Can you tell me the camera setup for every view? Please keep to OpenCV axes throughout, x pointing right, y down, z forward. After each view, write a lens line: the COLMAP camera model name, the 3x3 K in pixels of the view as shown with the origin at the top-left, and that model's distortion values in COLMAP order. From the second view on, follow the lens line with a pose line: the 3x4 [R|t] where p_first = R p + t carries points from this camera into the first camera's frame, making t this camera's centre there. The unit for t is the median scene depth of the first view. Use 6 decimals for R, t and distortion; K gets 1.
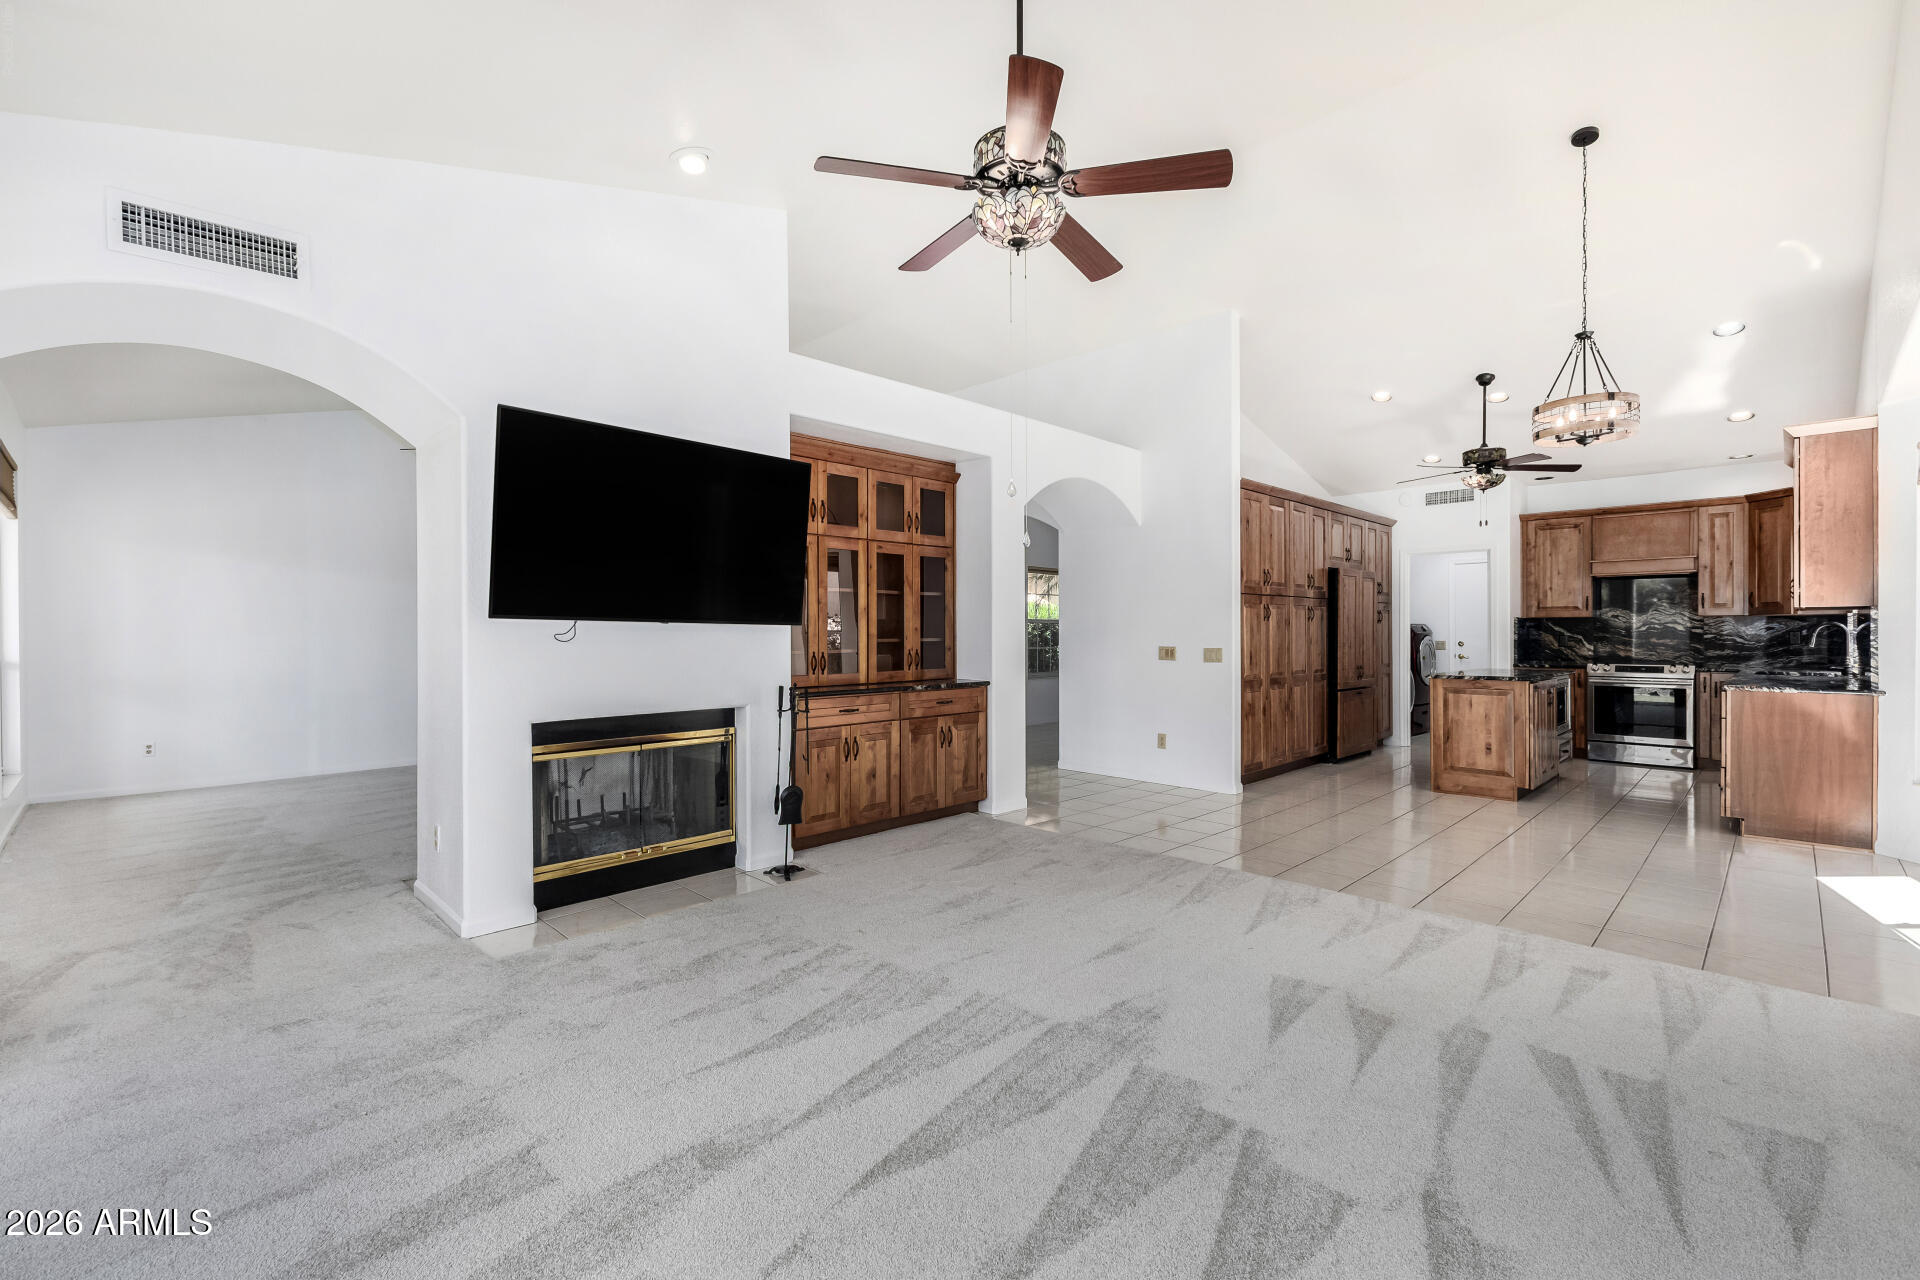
lens RADIAL K [[808.7, 0, 960.0], [0, 808.7, 640.0], [0, 0, 1]] dist [-0.001265, -0.000041]
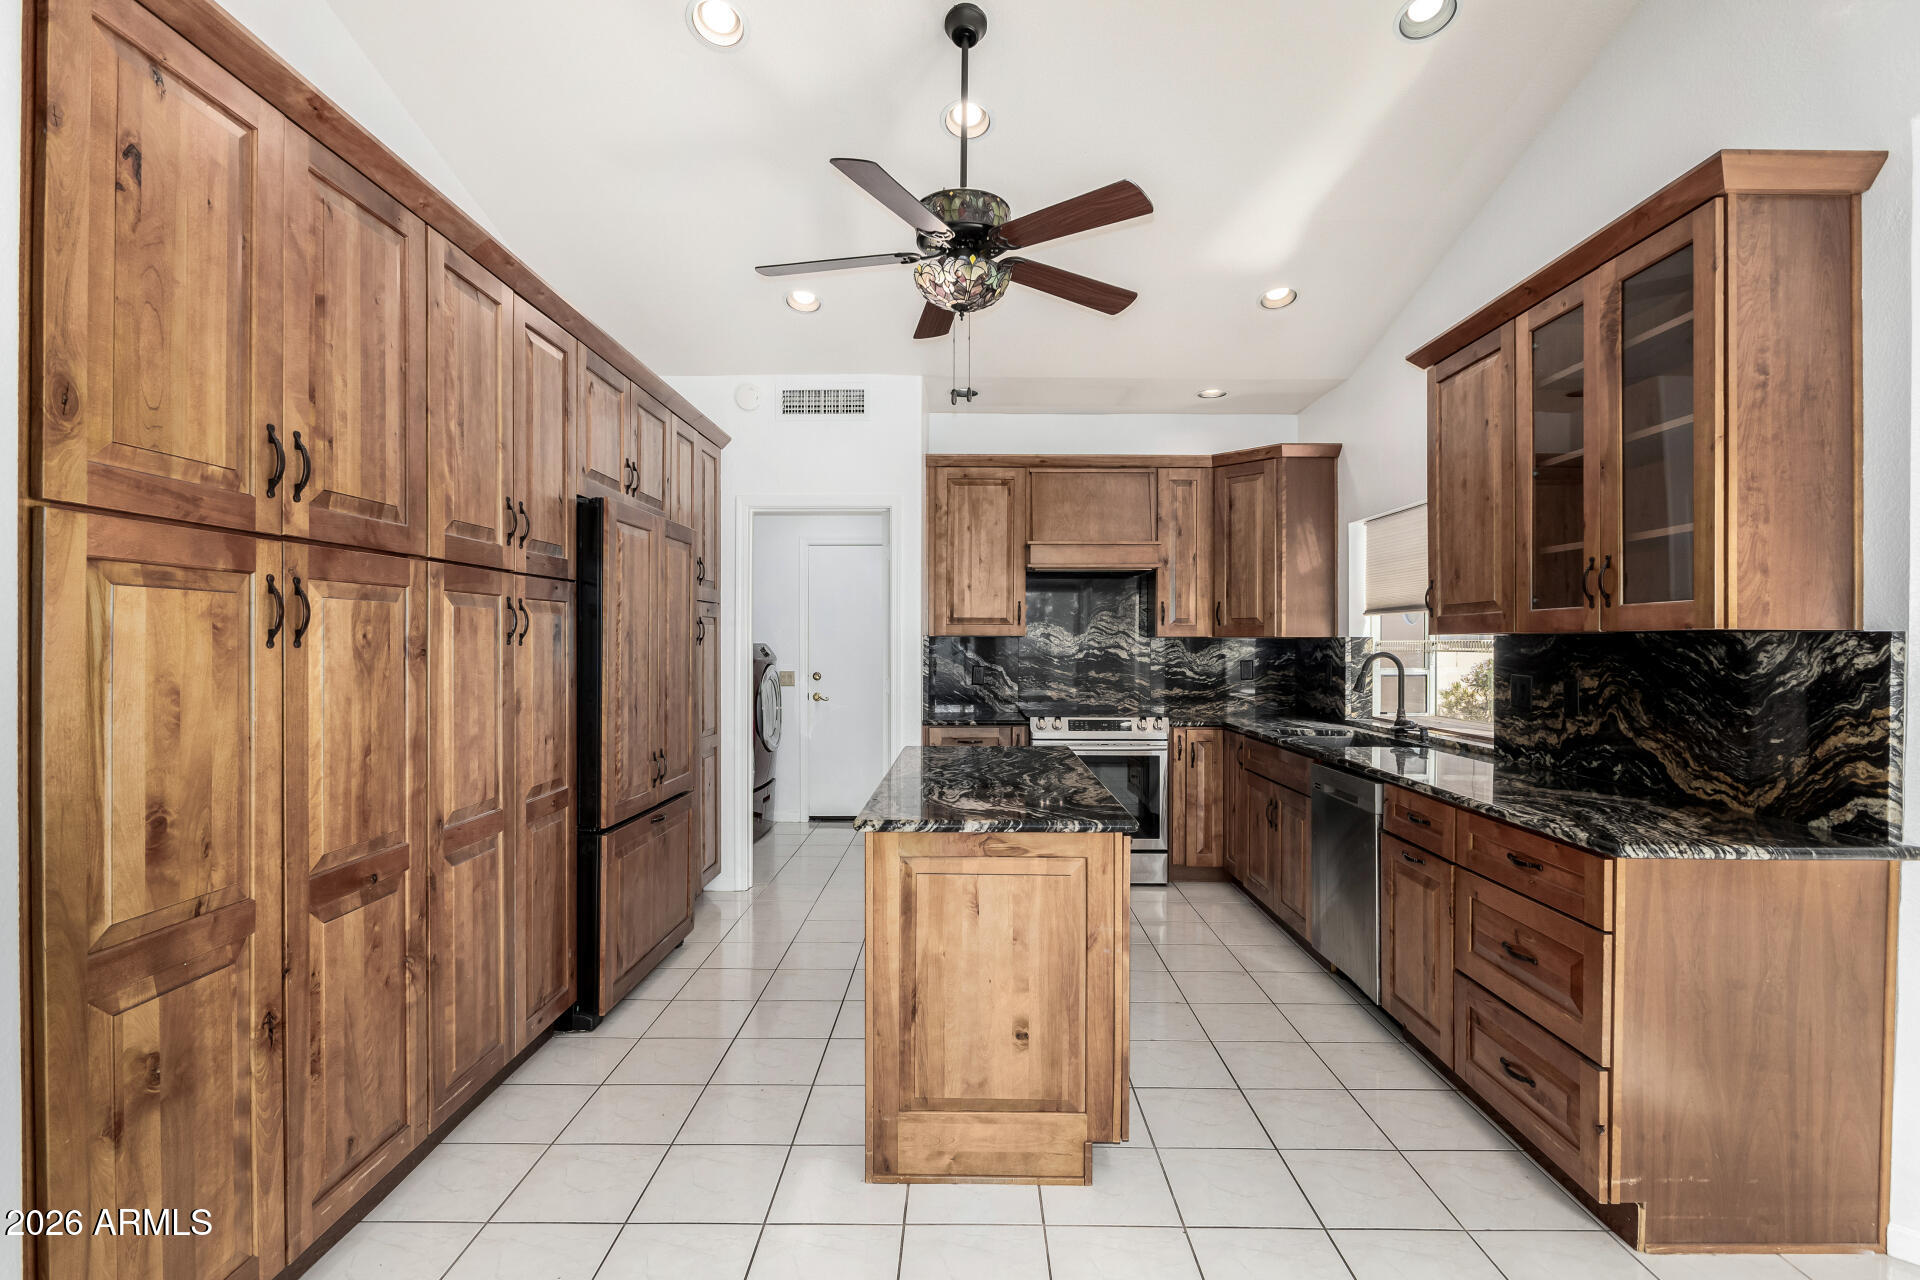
lens RADIAL K [[911.3, 0, 960.0], [0, 911.3, 640.0], [0, 0, 1]] dist [-0.000856, -0.000388]
pose [[0.712549, 0.006896, 0.701589, 0.304283], [0.001332, 0.999937, -0.011182, -0.020437], [-0.701621, 0.008902, 0.712494, 0.614354]]
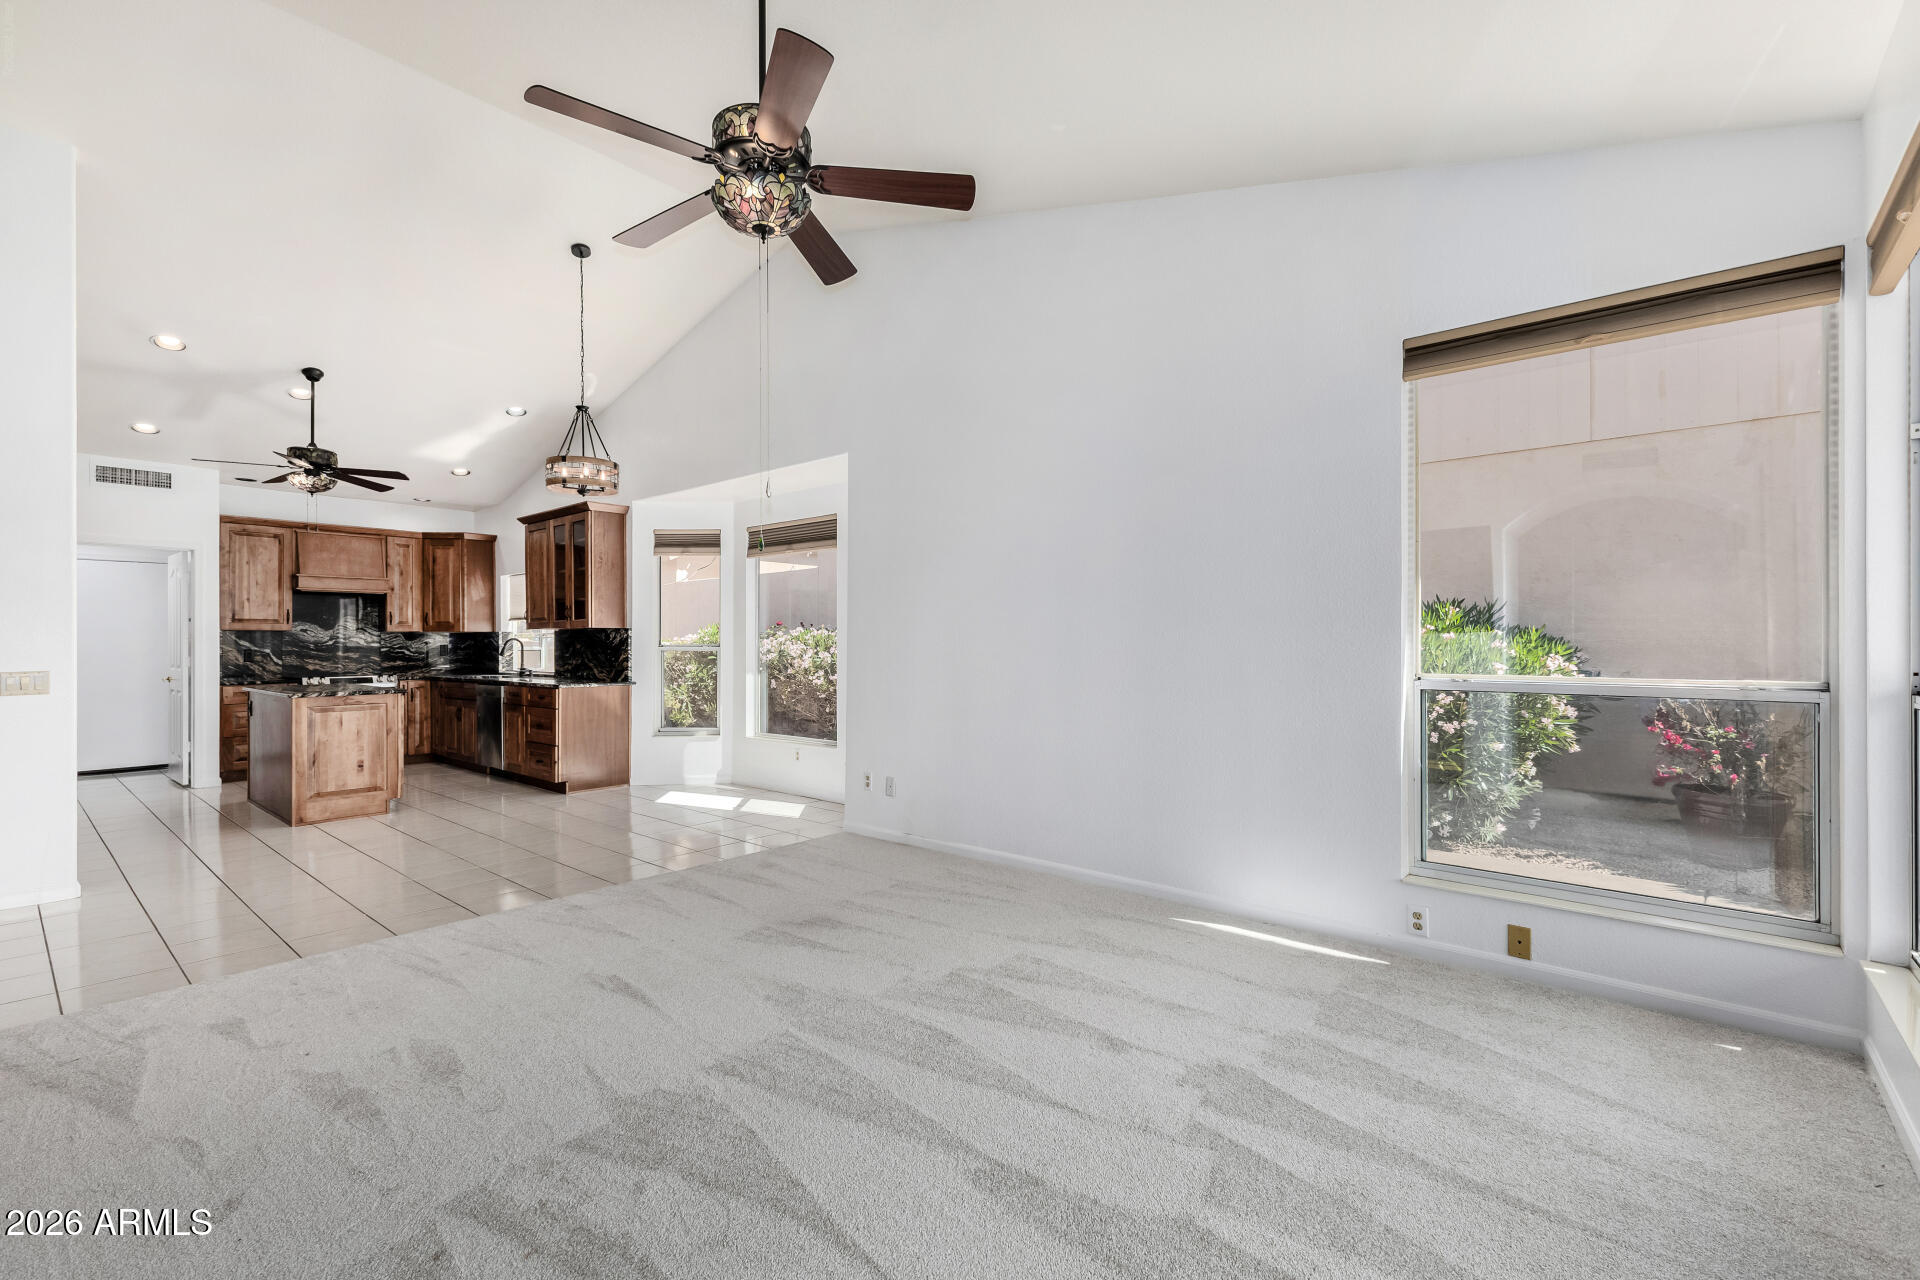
lens RADIAL K [[828.9, 0, 959.3], [0, 828.9, 643.8], [0, 0, 1]] dist [0.002351, 0.000120]
pose [[-0.073247, 0.001868, 0.997312, -0.318671], [0.012853, 0.999917, -0.000929, -0.001430], [-0.997231, 0.012750, -0.073265, 0.293546]]
